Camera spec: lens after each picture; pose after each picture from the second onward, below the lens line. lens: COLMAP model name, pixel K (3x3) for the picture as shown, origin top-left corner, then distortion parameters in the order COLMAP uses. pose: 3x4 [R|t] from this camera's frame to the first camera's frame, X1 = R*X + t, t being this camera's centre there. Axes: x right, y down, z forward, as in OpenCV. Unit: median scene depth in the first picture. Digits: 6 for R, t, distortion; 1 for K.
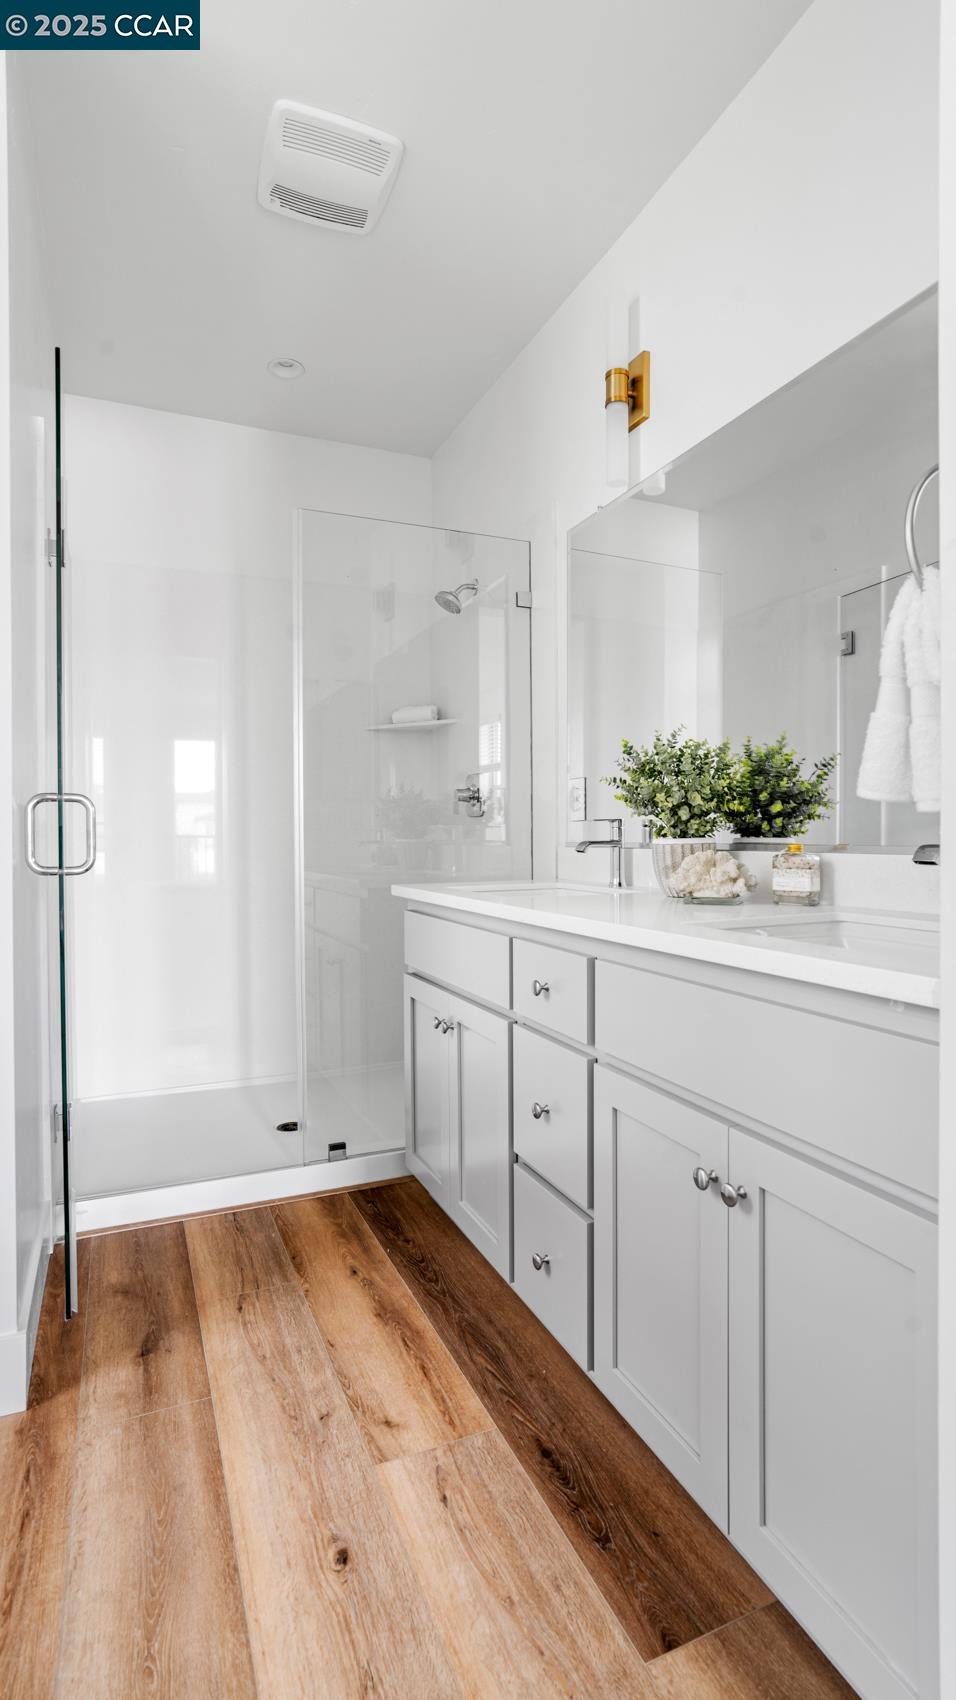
lens RADIAL K [[782.3, 0, 482.2], [0, 782.3, 842.1], [0, 0, 1]] dist [-0.030295, 0.010913]
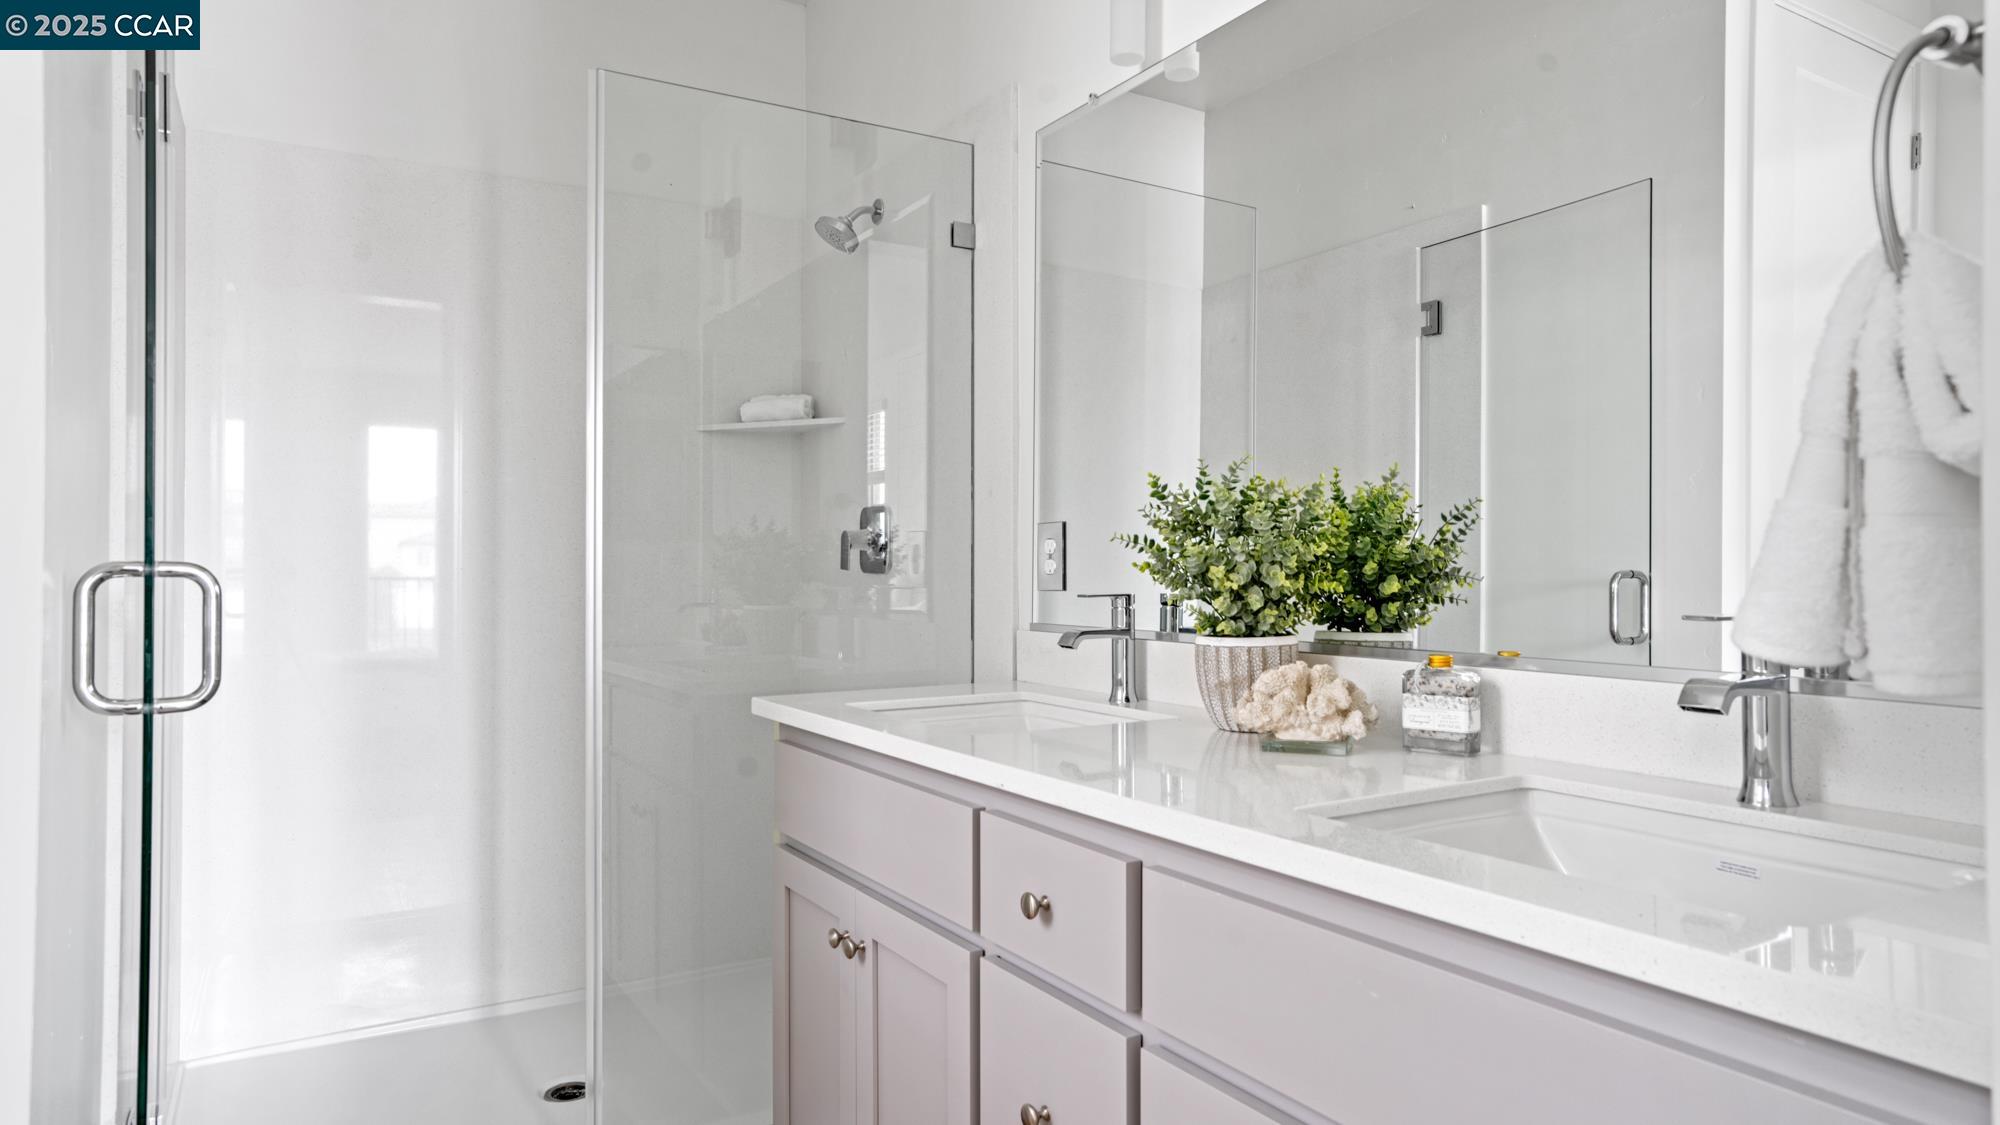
lens RADIAL K [[1146.1, 0, 994.5], [0, 1146.1, 563.8], [0, 0, 1]] dist [-0.008676, 0.006992]
pose [[0.991986, 0.006615, 0.126174, -0.046939], [-0.004527, 0.999848, -0.016825, -0.038614], [-0.126266, 0.016119, 0.991865, 0.105071]]
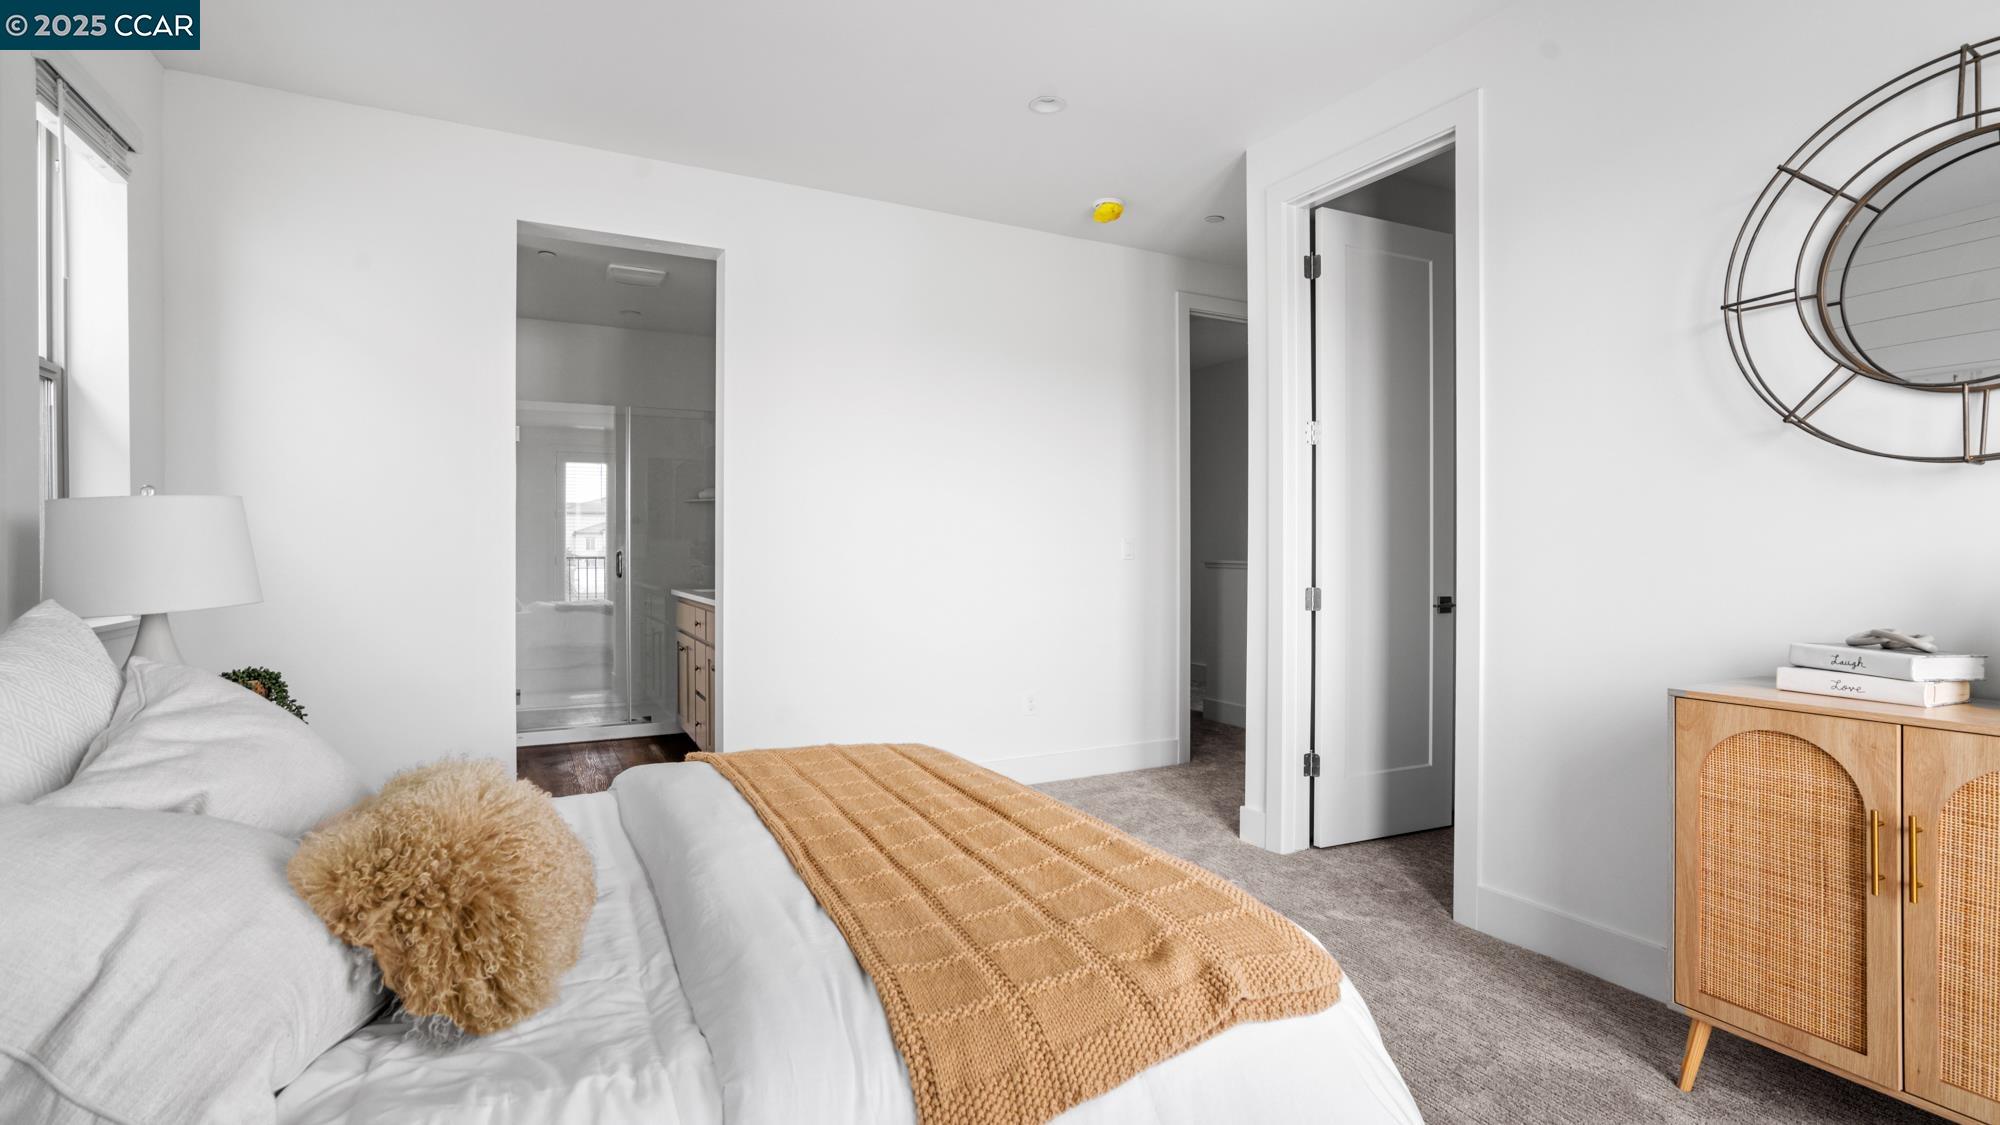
lens RADIAL K [[920.4, 0, 989.9], [0, 920.4, 552.8], [0, 0, 1]] dist [-0.030295, 0.010913]
pose [[0.998224, 0.003227, 0.059477, 0.683027], [-0.003083, 0.999992, -0.002498, -0.046971], [-0.059485, 0.002310, 0.998227, -1.748362]]
